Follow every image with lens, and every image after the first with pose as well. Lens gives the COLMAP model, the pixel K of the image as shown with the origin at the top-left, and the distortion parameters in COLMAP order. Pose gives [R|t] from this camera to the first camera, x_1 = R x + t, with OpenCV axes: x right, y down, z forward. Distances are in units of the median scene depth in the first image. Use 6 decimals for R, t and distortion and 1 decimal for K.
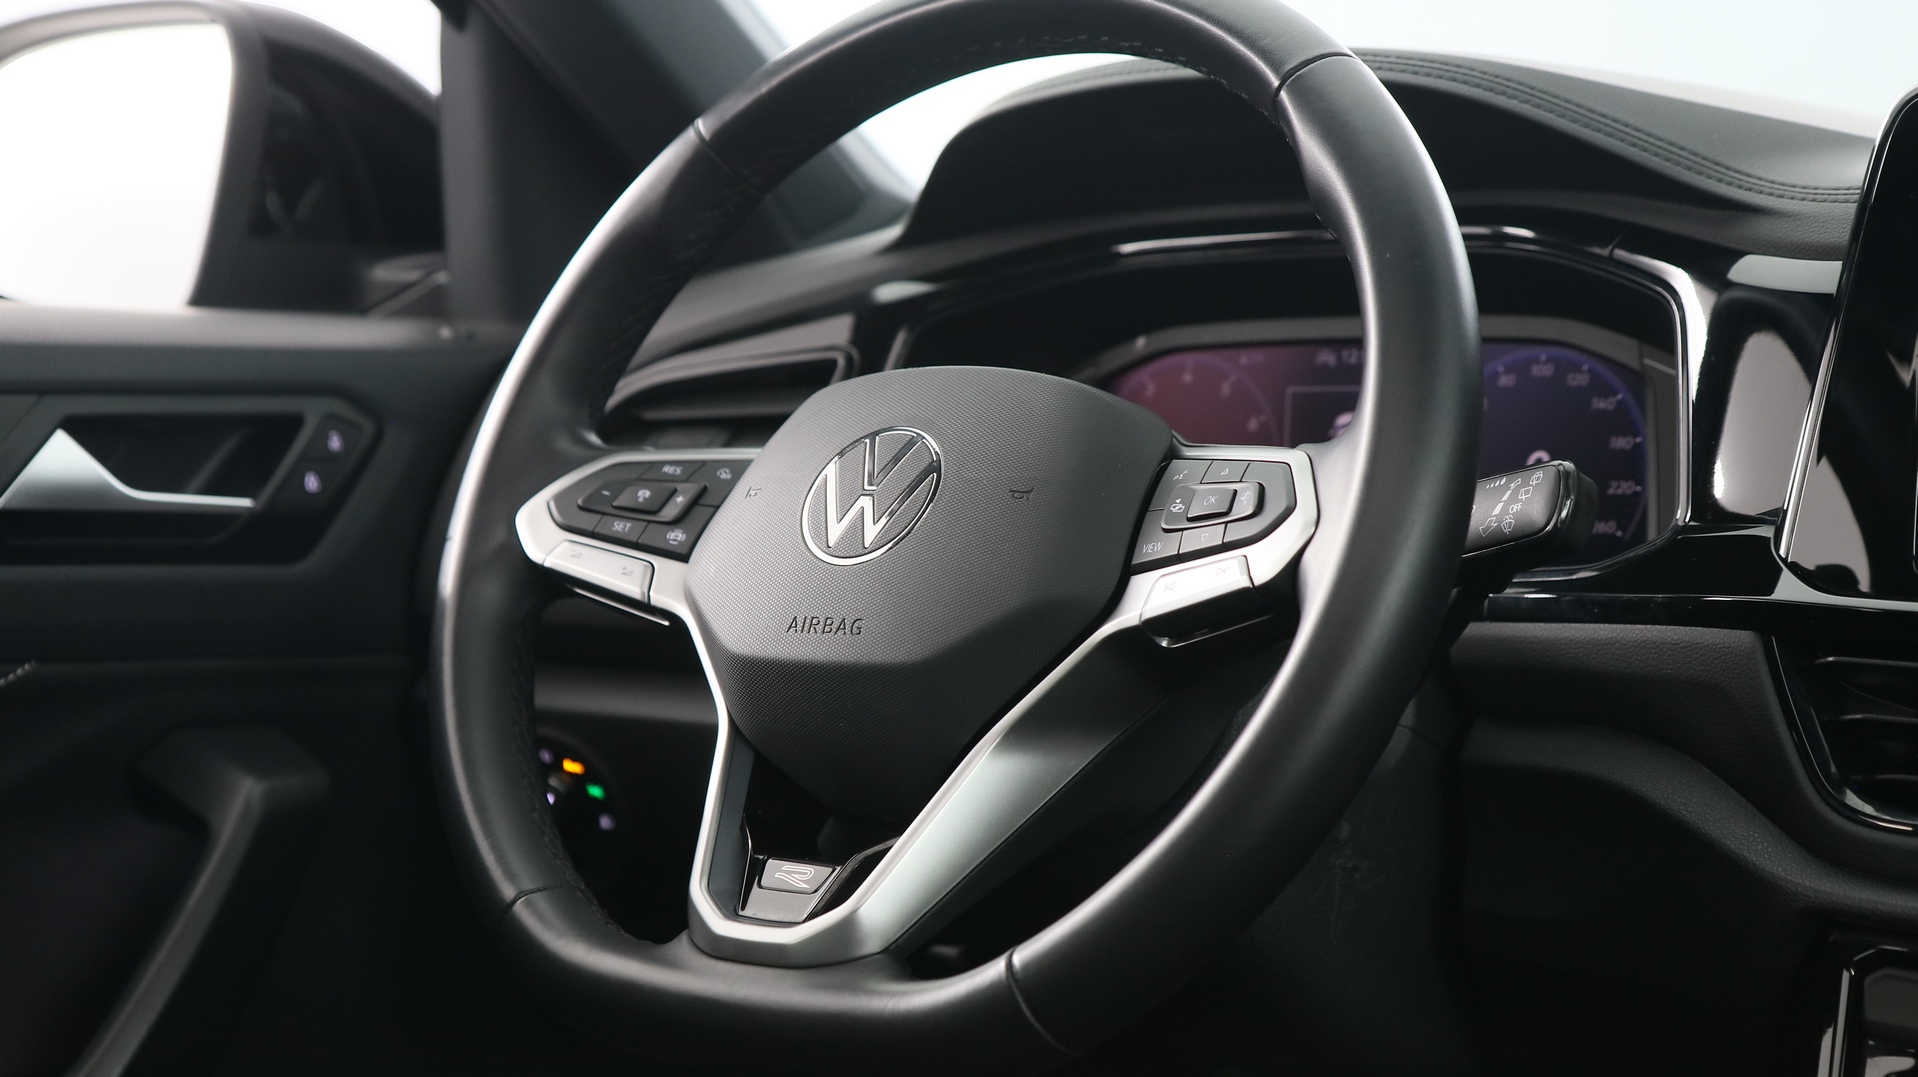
lens RADIAL K [[3088.3, 0, 959.0], [0, 3088.3, 538.5], [0, 0, 1]] dist [0.023236, 0.045493]
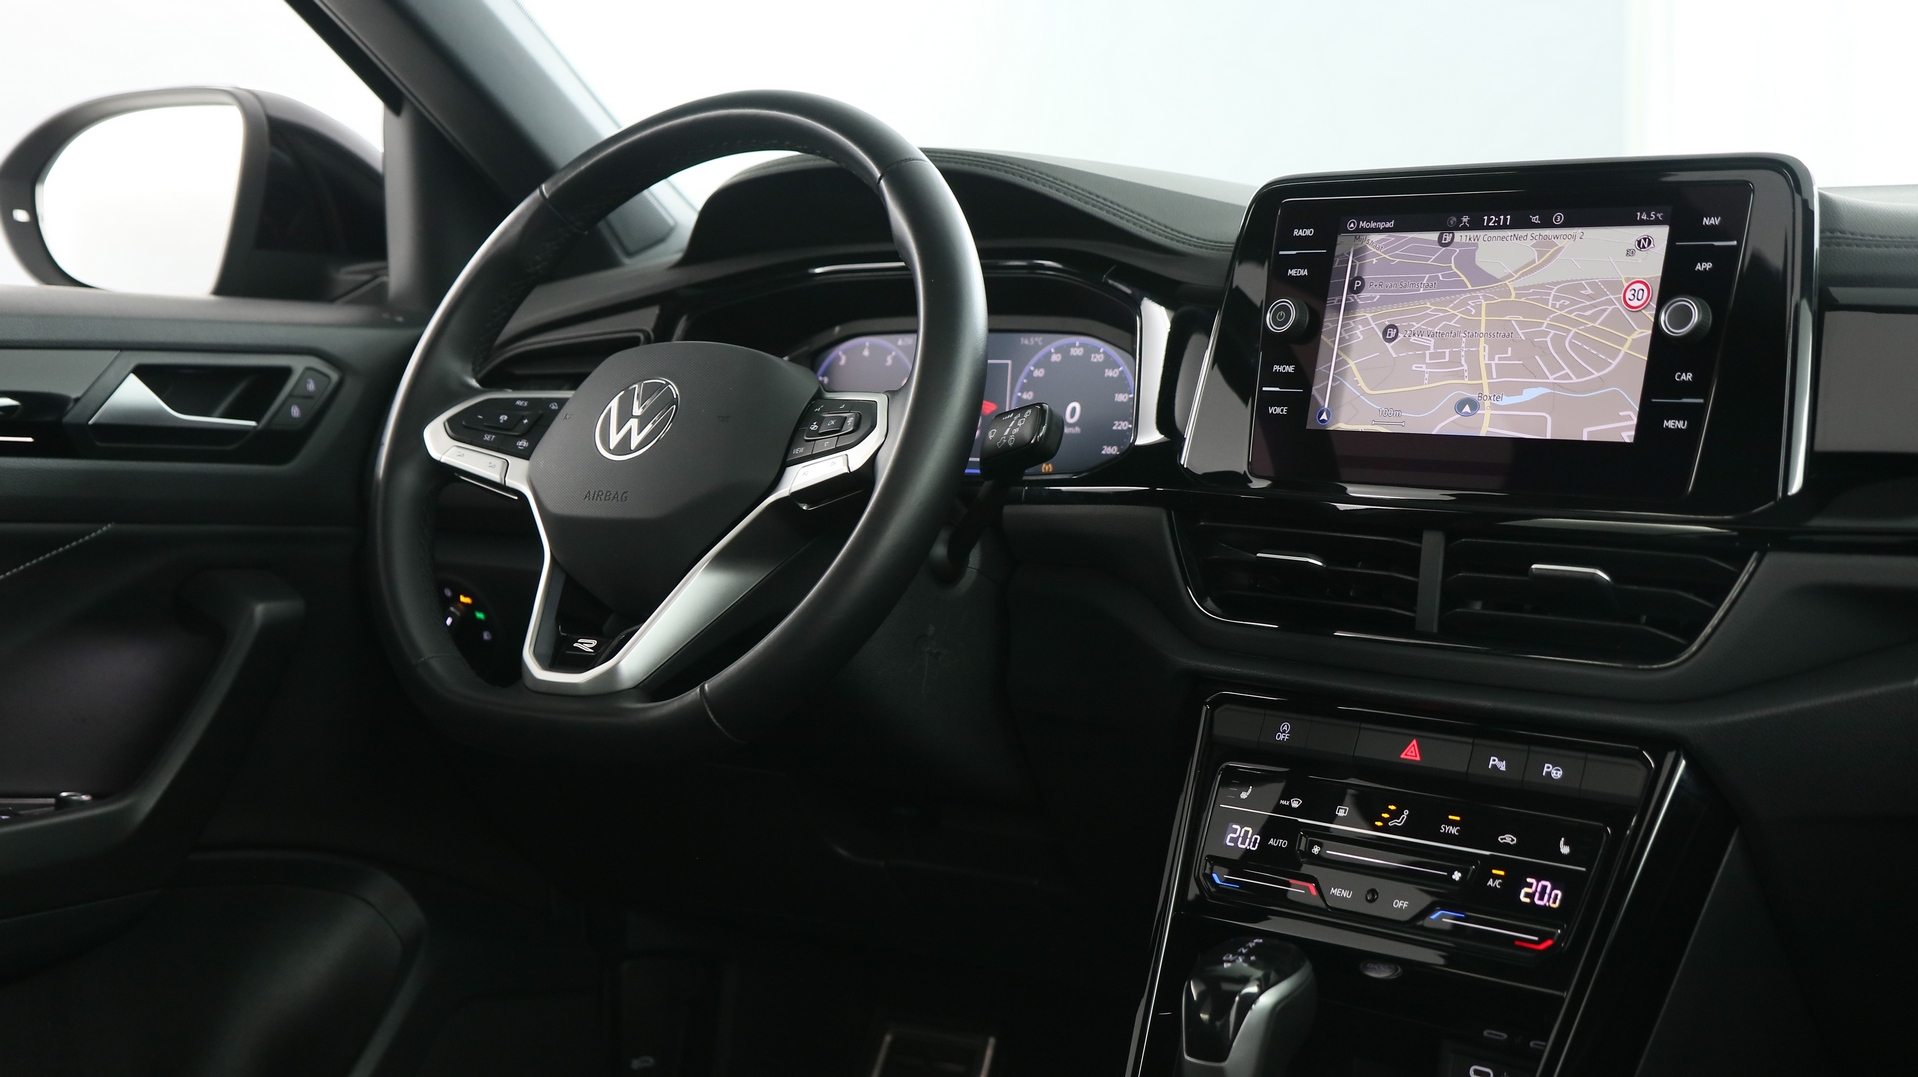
lens RADIAL K [[2524.6, 0, 959.0], [0, 2524.6, 538.5], [0, 0, 1]] dist [0.016526, 0.038859]
pose [[0.998677, 0.013618, 0.049584, 0.070621], [-0.014541, 0.999727, 0.018297, 0.020854], [-0.049321, -0.018994, 0.998602, -0.327897]]
